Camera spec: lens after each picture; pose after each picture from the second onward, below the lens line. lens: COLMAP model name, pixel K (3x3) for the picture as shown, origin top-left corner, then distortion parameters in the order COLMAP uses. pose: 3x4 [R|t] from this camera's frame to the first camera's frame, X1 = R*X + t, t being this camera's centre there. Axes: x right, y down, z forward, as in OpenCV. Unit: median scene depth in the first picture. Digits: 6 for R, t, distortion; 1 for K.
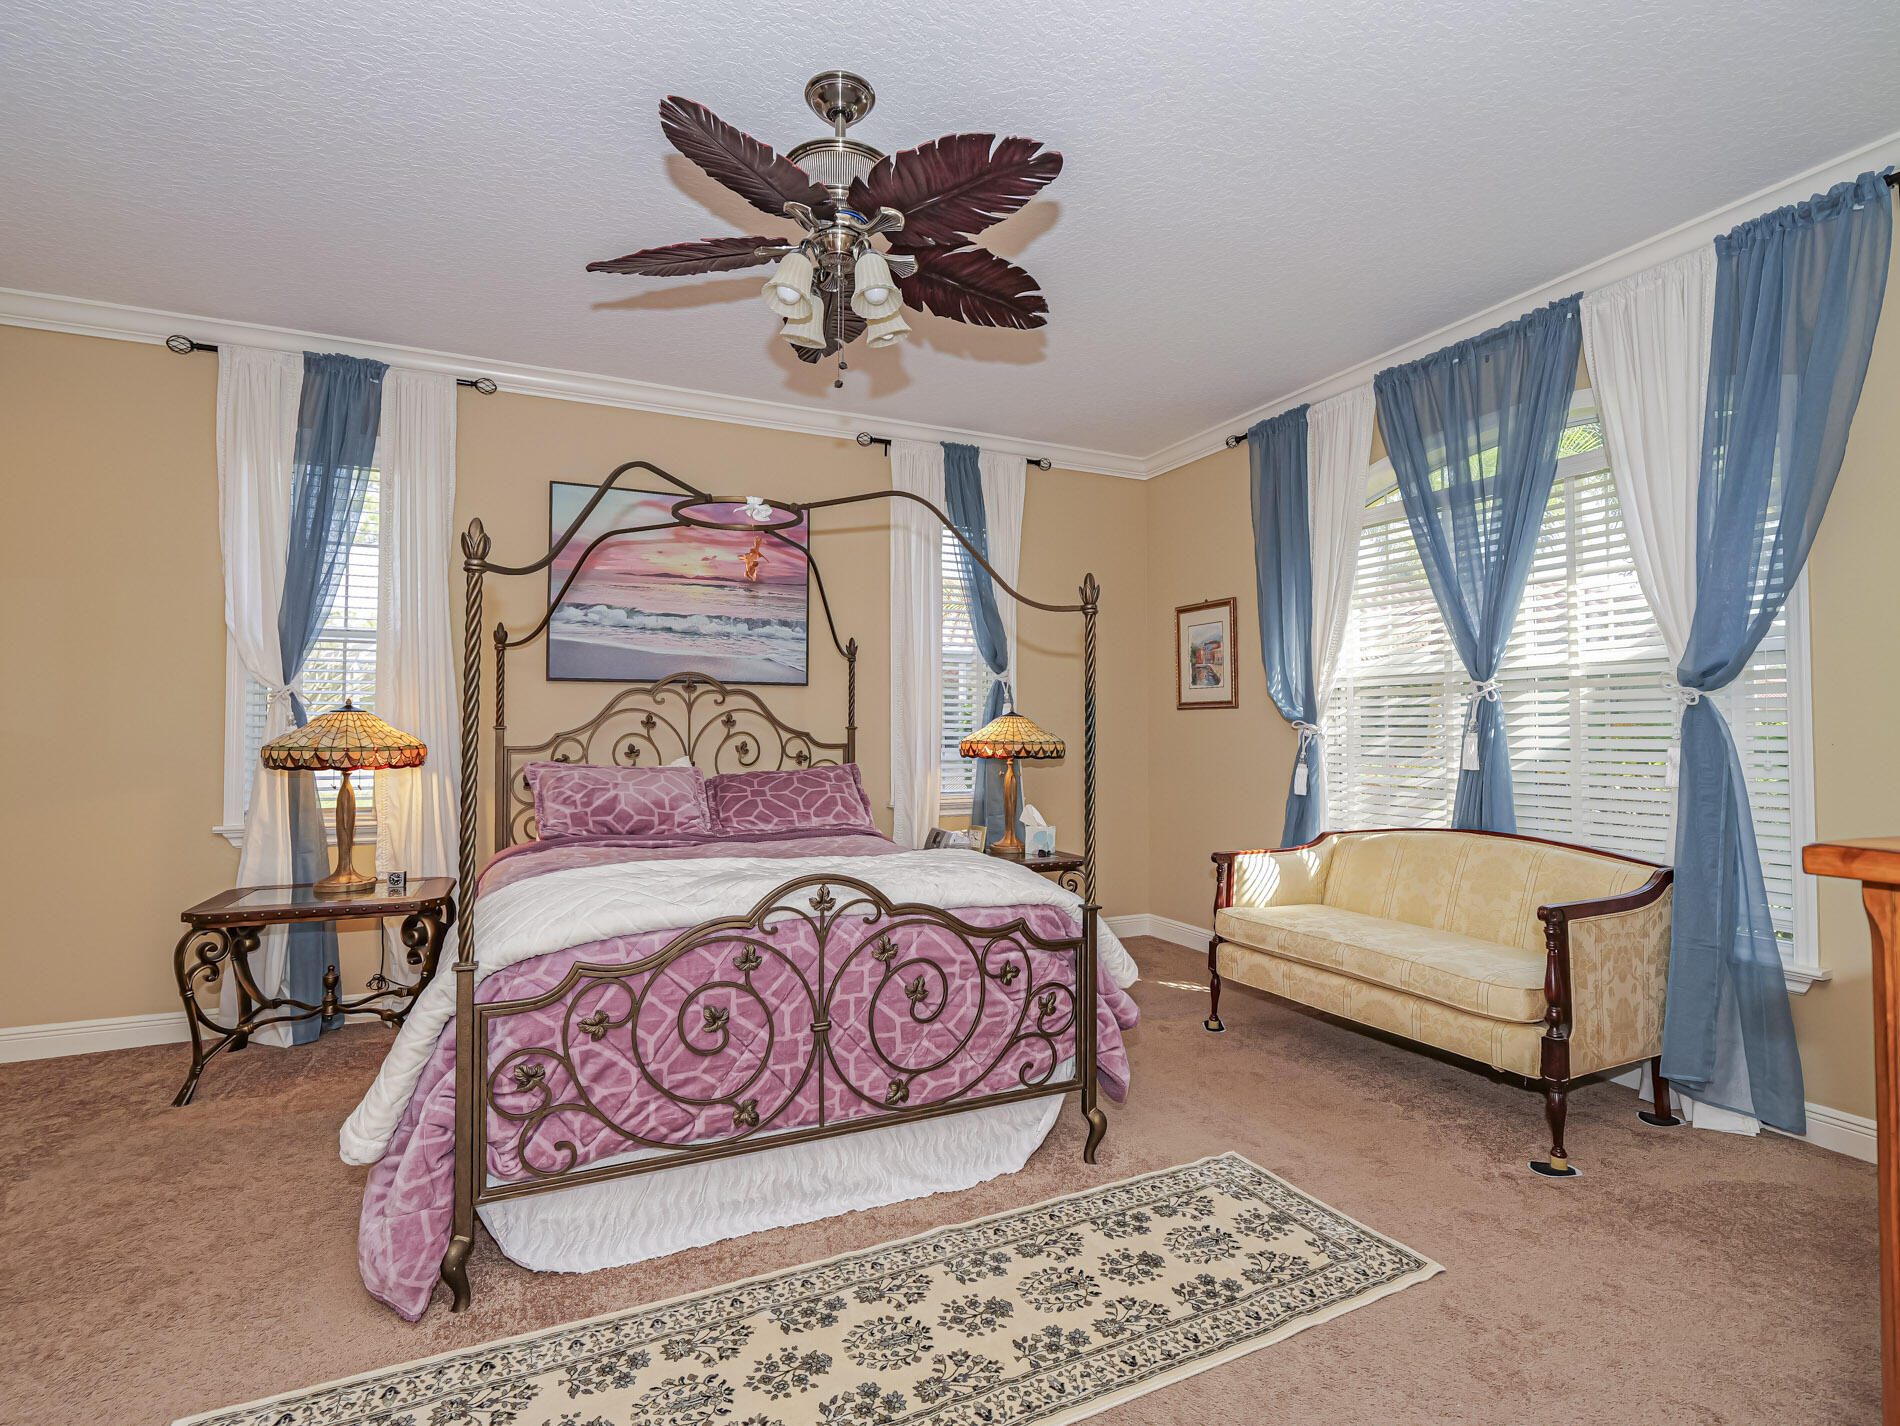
lens RADIAL K [[967.4, 0, 937.6], [0, 967.4, 747.5], [0, 0, 1]] dist [-0.015008, -0.001114]
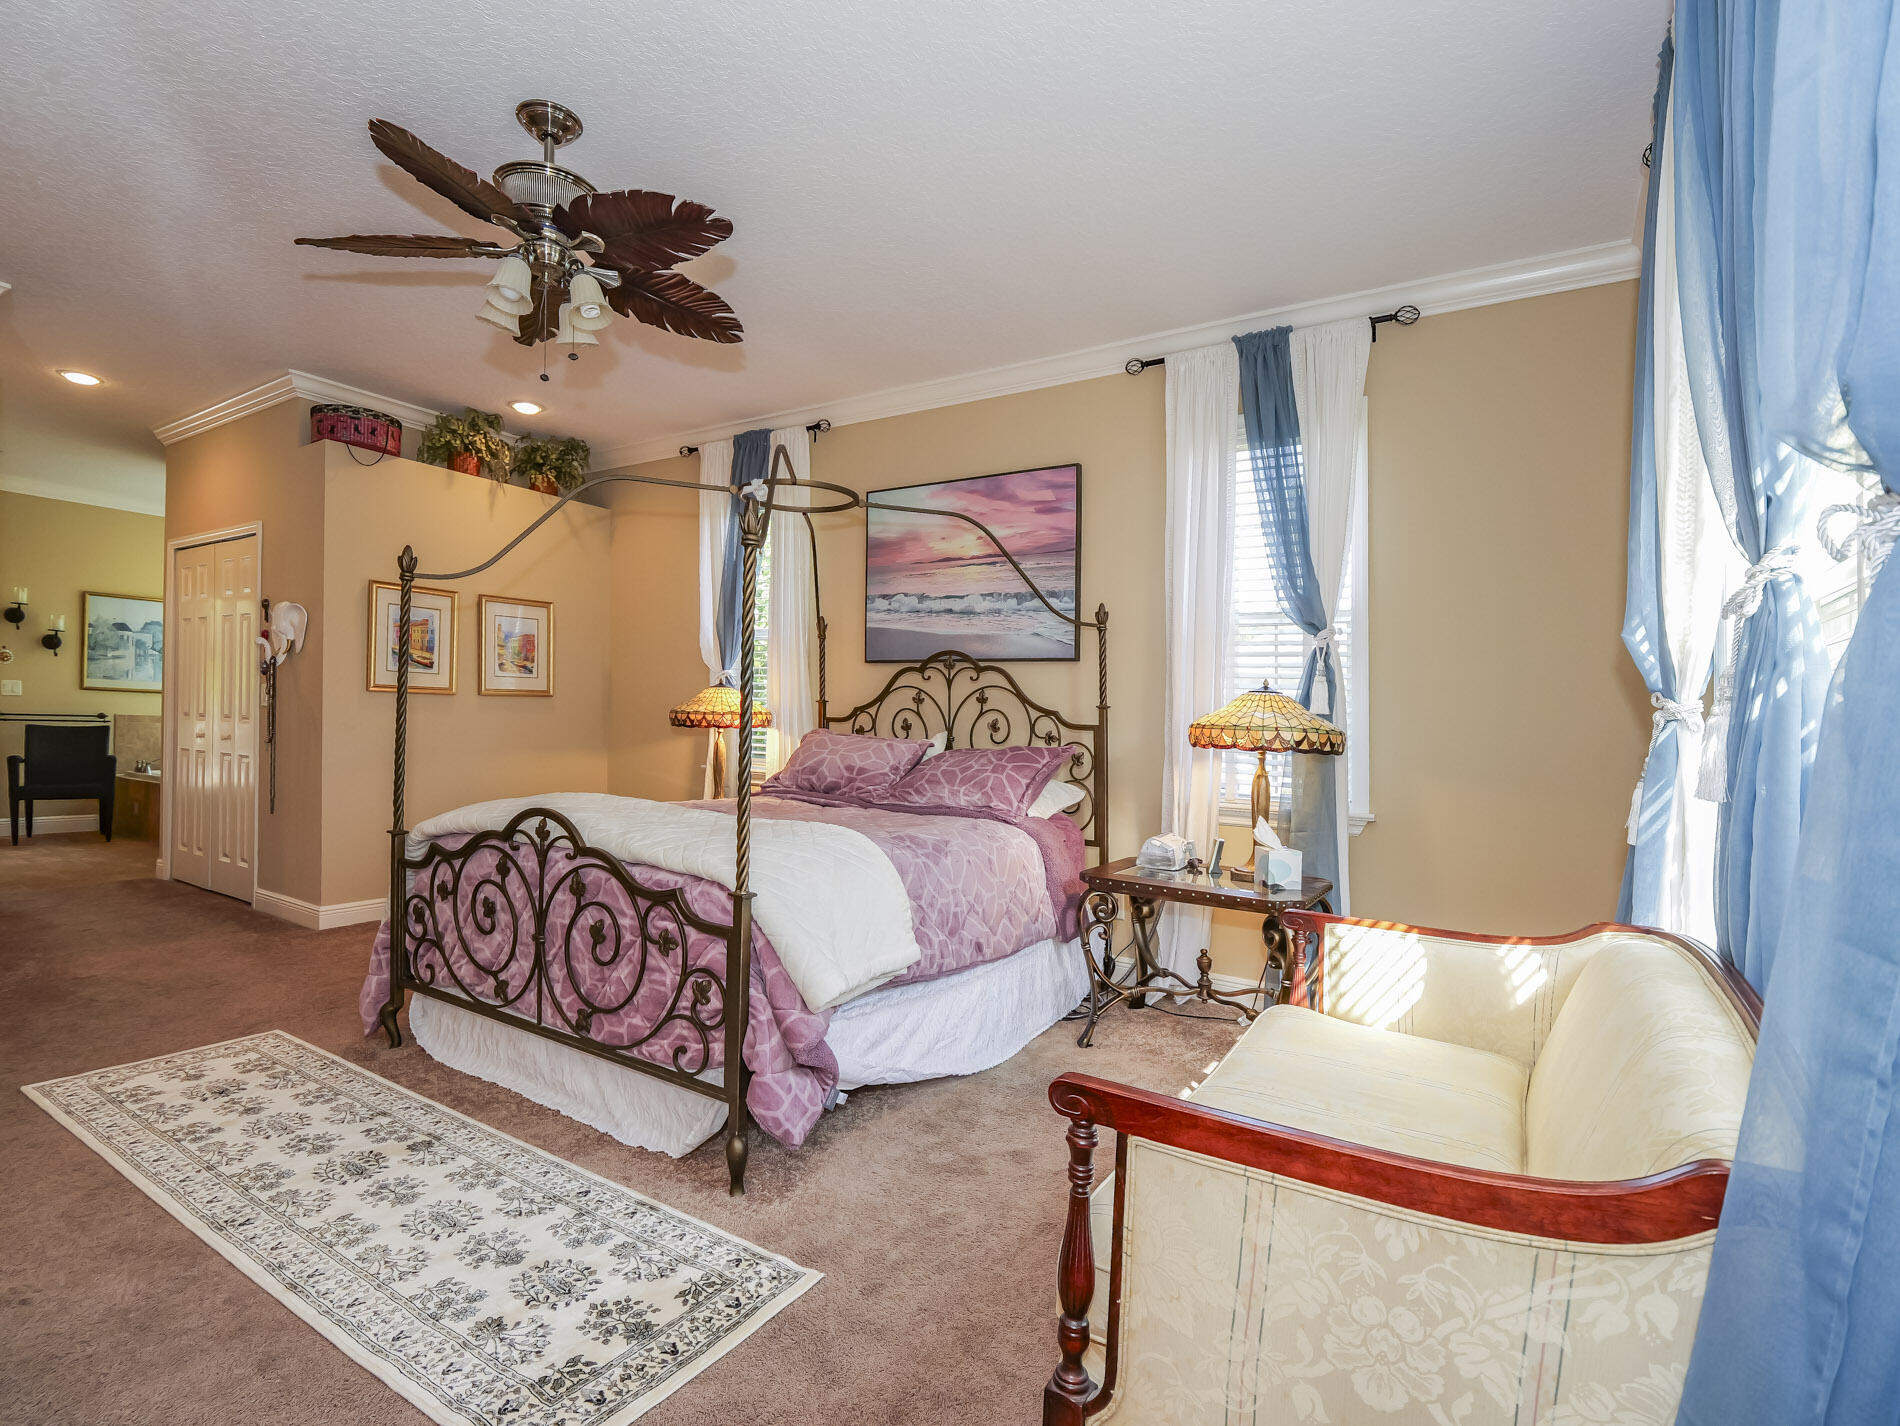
lens RADIAL K [[967.4, 0, 937.6], [0, 967.4, 747.5], [0, 0, 1]] dist [-0.015008, -0.001114]
pose [[0.493113, 0.038439, -0.869115, 0.889059], [-0.048196, 0.998696, 0.016824, 0.012791], [0.868629, 0.033592, 0.494323, 0.663440]]
